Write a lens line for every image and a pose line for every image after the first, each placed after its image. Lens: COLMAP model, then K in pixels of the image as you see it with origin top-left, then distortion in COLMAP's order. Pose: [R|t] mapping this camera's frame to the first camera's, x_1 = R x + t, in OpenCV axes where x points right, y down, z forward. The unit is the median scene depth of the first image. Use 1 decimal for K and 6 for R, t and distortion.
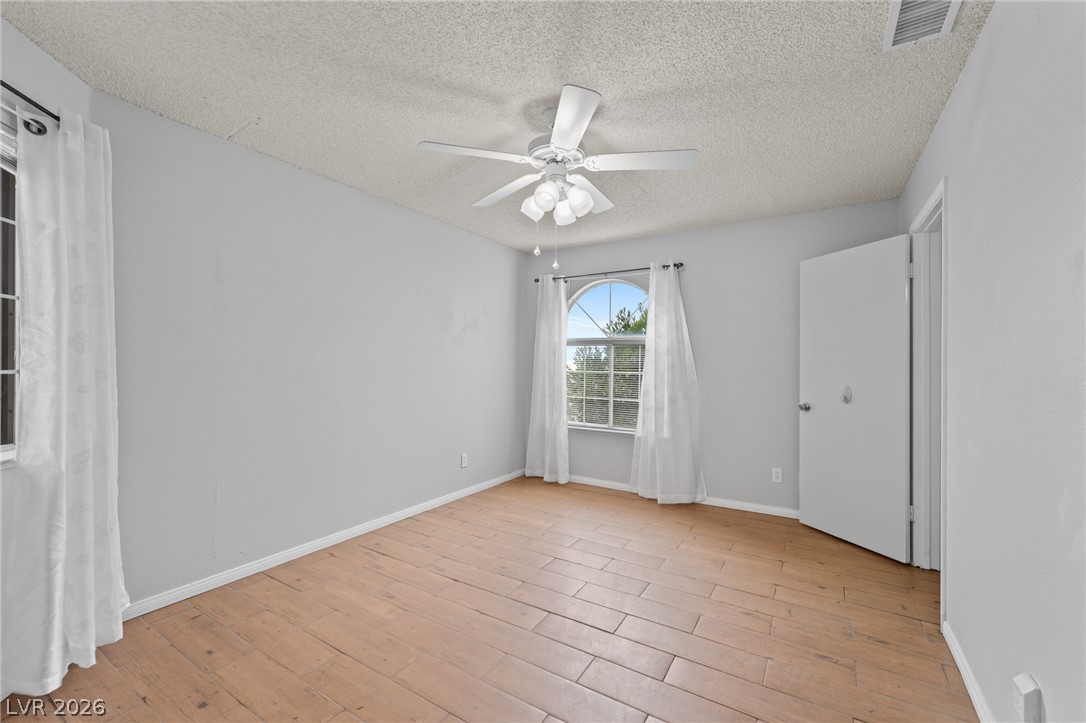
lens RADIAL K [[436.7, 0, 539.6], [0, 436.7, 358.9], [0, 0, 1]] dist [-0.000034, -0.000453]
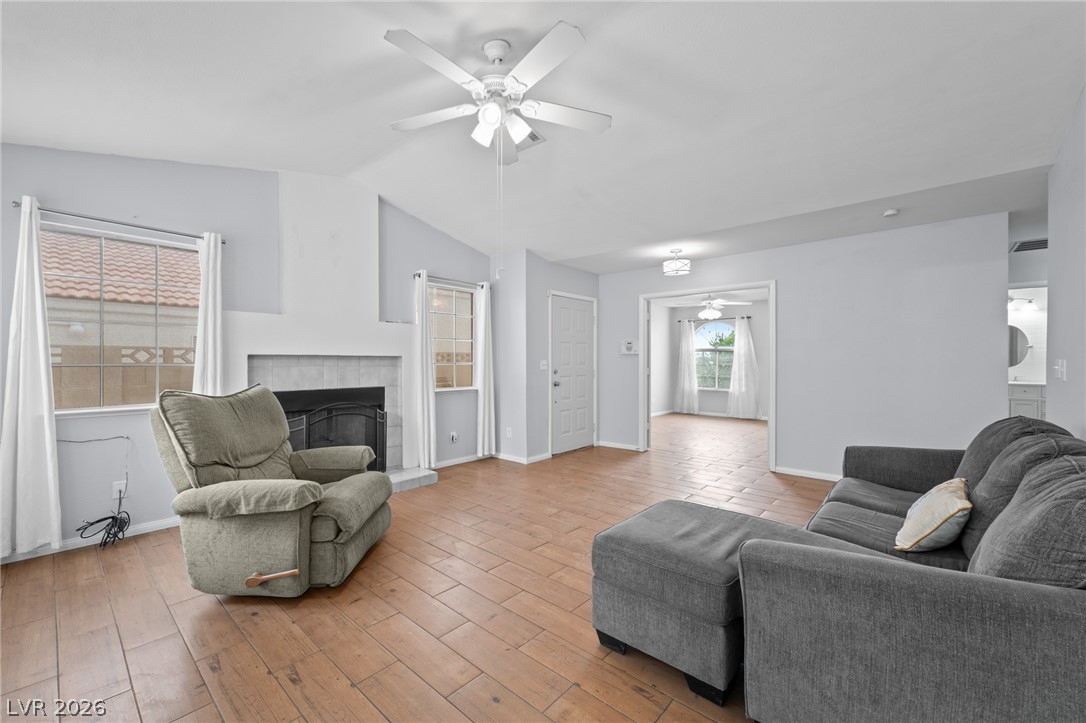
lens RADIAL K [[436.7, 0, 539.6], [0, 436.7, 358.9], [0, 0, 1]] dist [-0.000034, -0.000453]
pose [[0.985956, -0.001014, -0.167001, -0.356804], [-0.000909, 0.999934, -0.011433, 0.031373], [0.167001, 0.011424, 0.985890, -1.342483]]
